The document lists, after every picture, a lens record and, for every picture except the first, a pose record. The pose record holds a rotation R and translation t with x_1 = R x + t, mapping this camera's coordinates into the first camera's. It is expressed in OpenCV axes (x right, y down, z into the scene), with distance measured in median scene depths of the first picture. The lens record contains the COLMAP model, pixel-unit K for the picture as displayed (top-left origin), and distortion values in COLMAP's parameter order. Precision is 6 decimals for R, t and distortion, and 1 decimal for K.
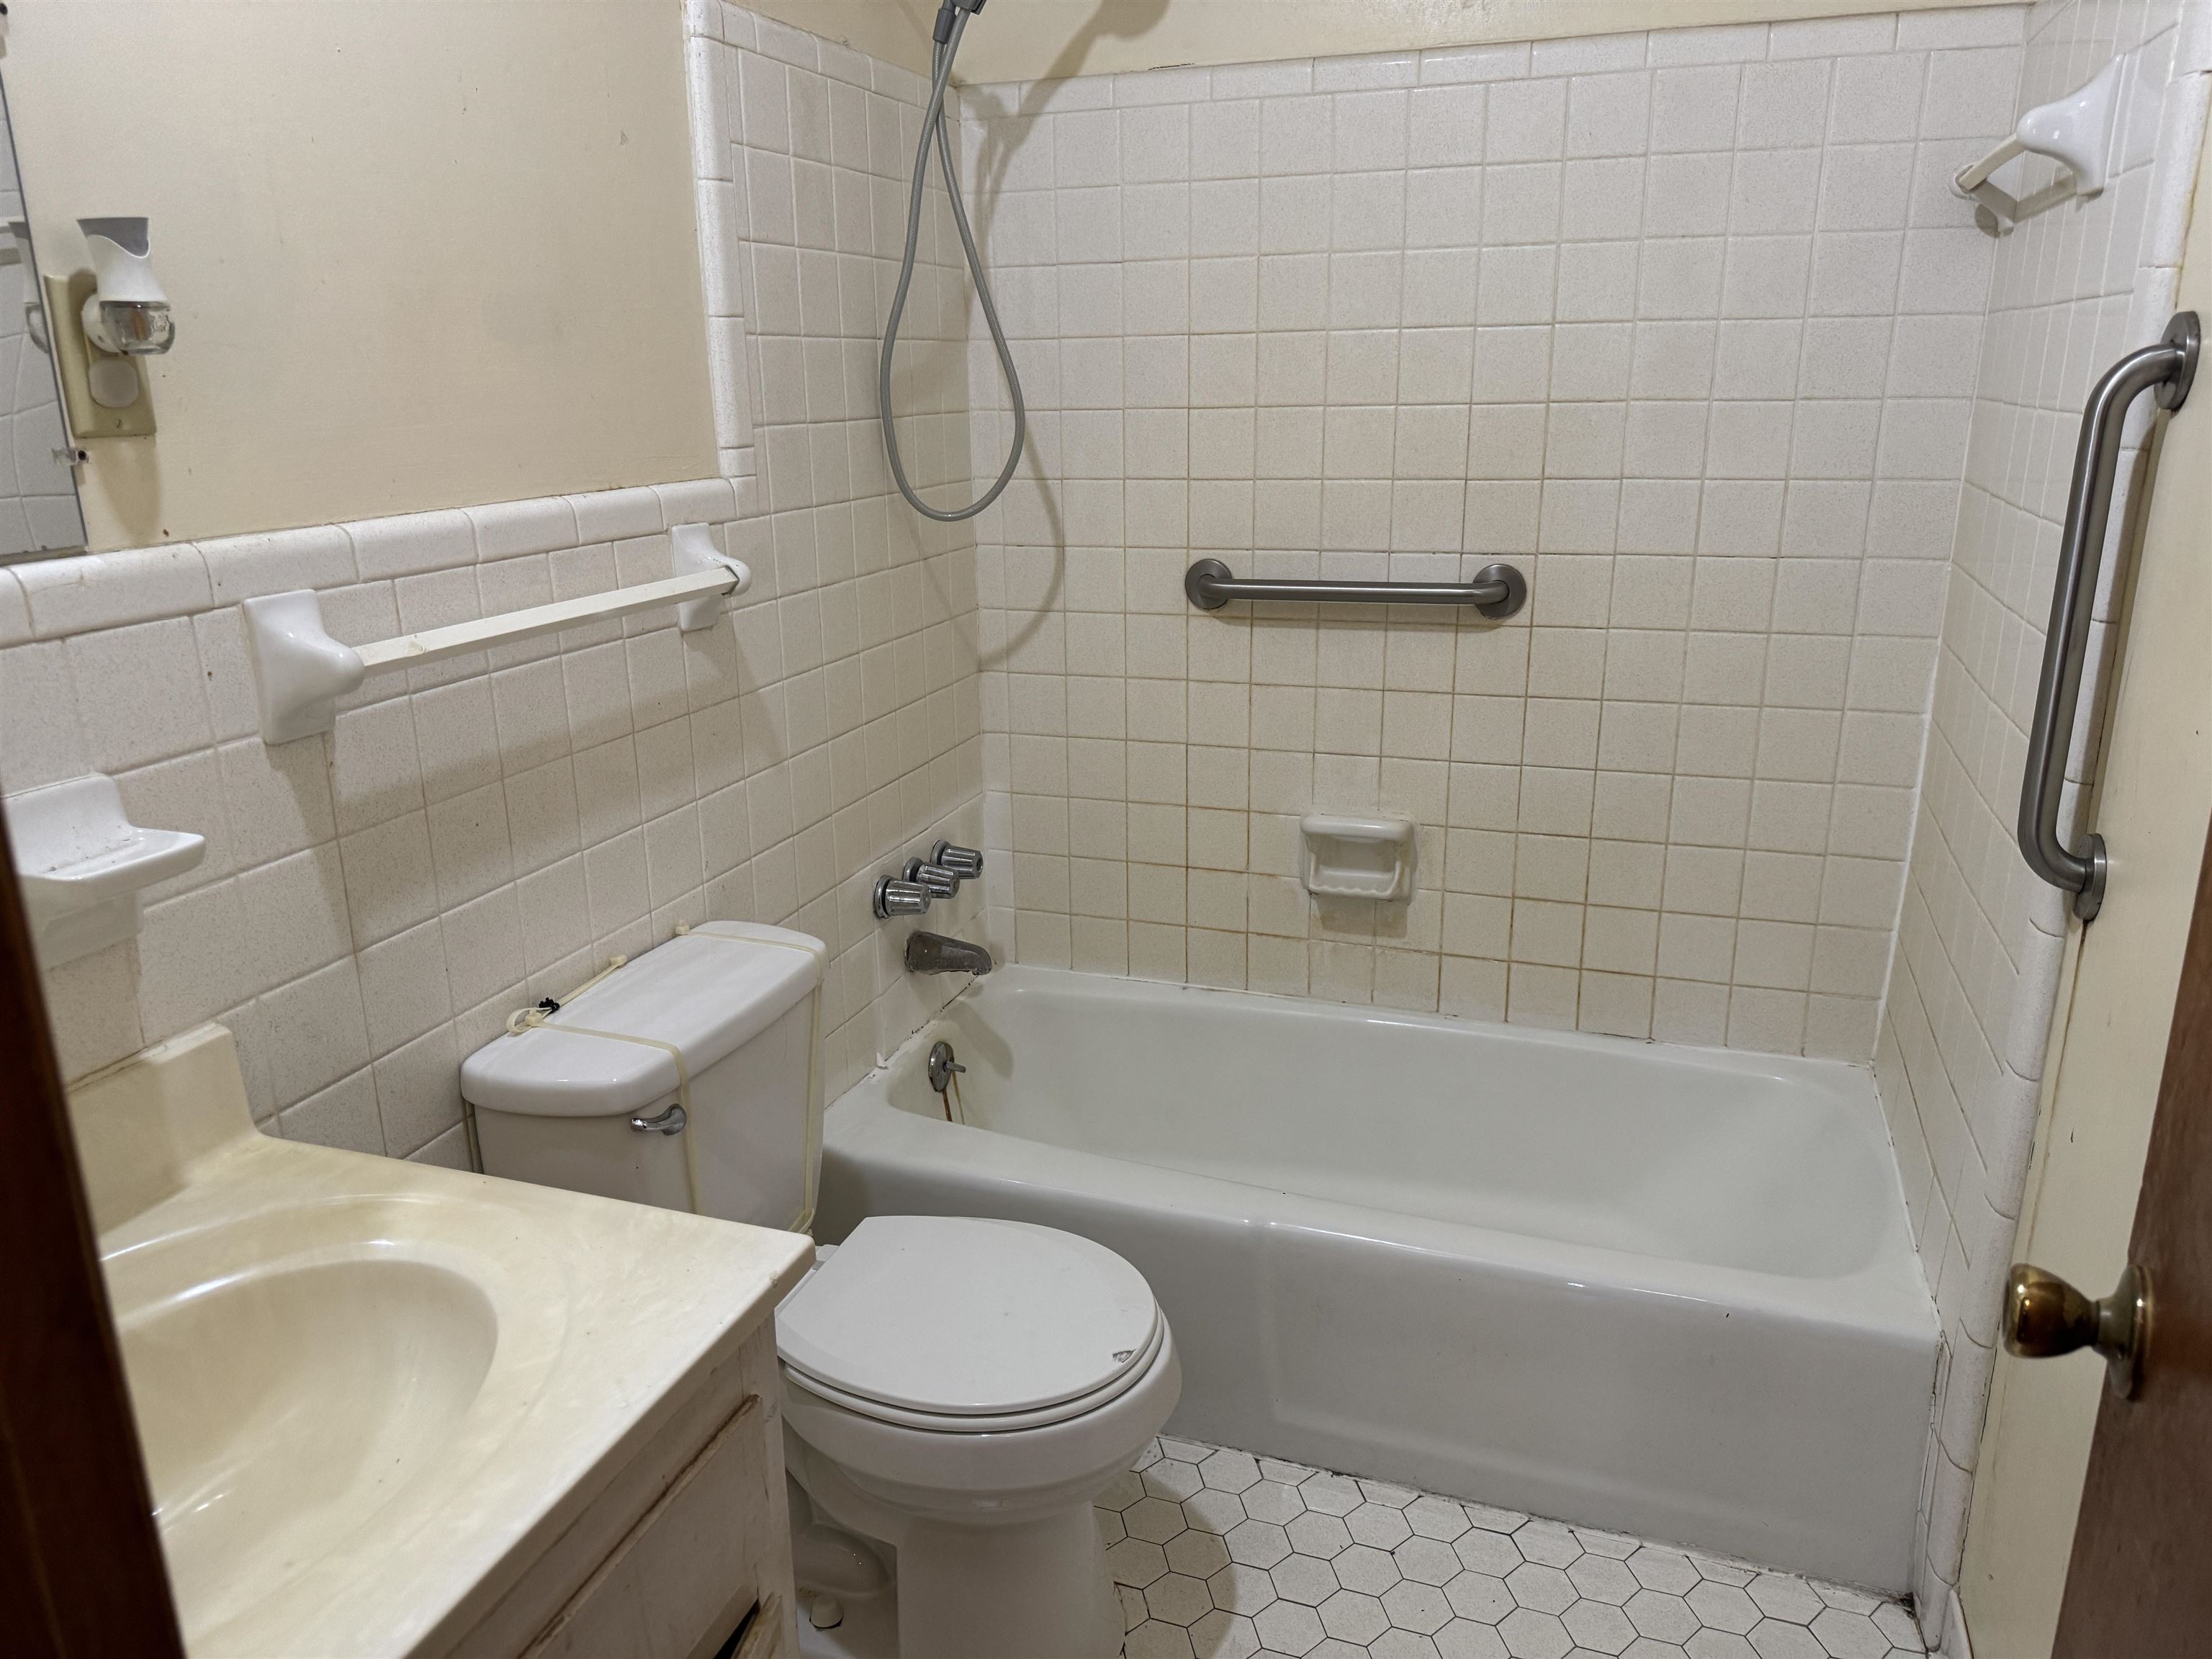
lens RADIAL K [[1561.0, 0, 1113.1], [0, 1561.0, 827.7], [0, 0, 1]] dist [0.053527, -0.062694]
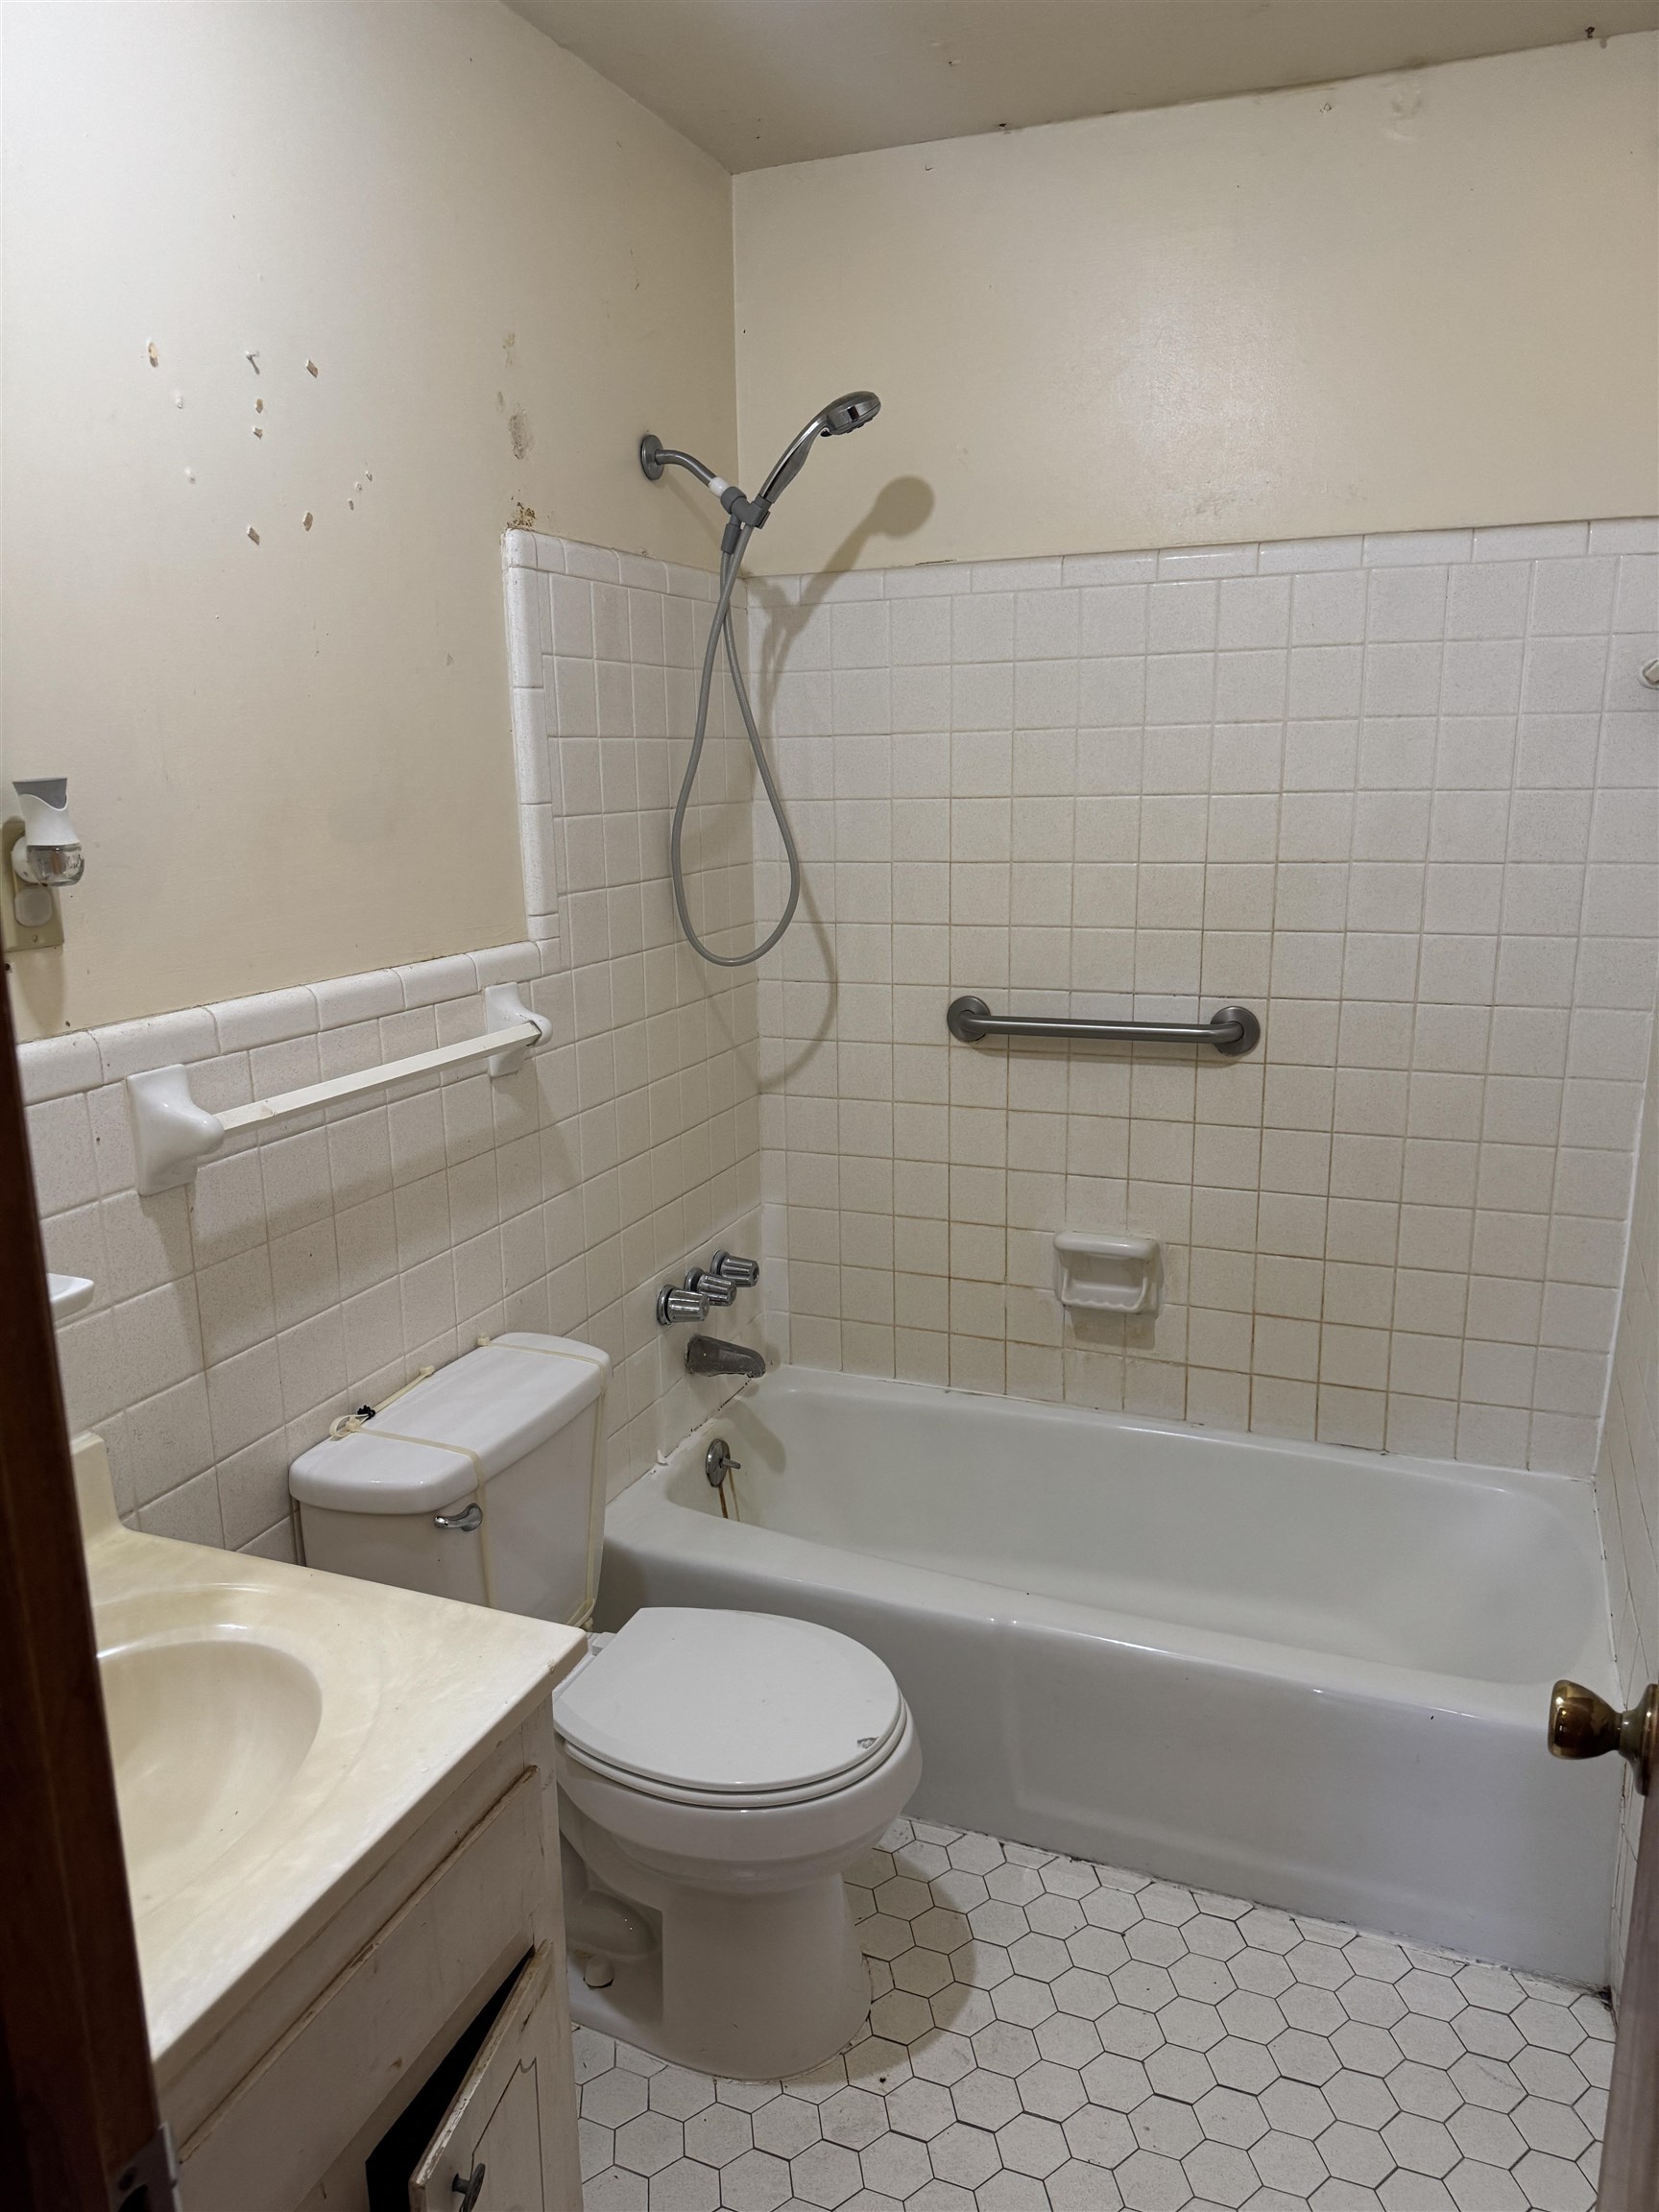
lens RADIAL K [[1561.0, 0, 843.6], [0, 1561.0, 1123.5], [0, 0, 1]] dist [0.053527, -0.062694]
pose [[0.998954, 0.008689, -0.044898, 0.029602], [-0.010968, 0.998650, -0.050770, -0.034815], [0.044397, 0.051210, 0.997701, -0.107273]]
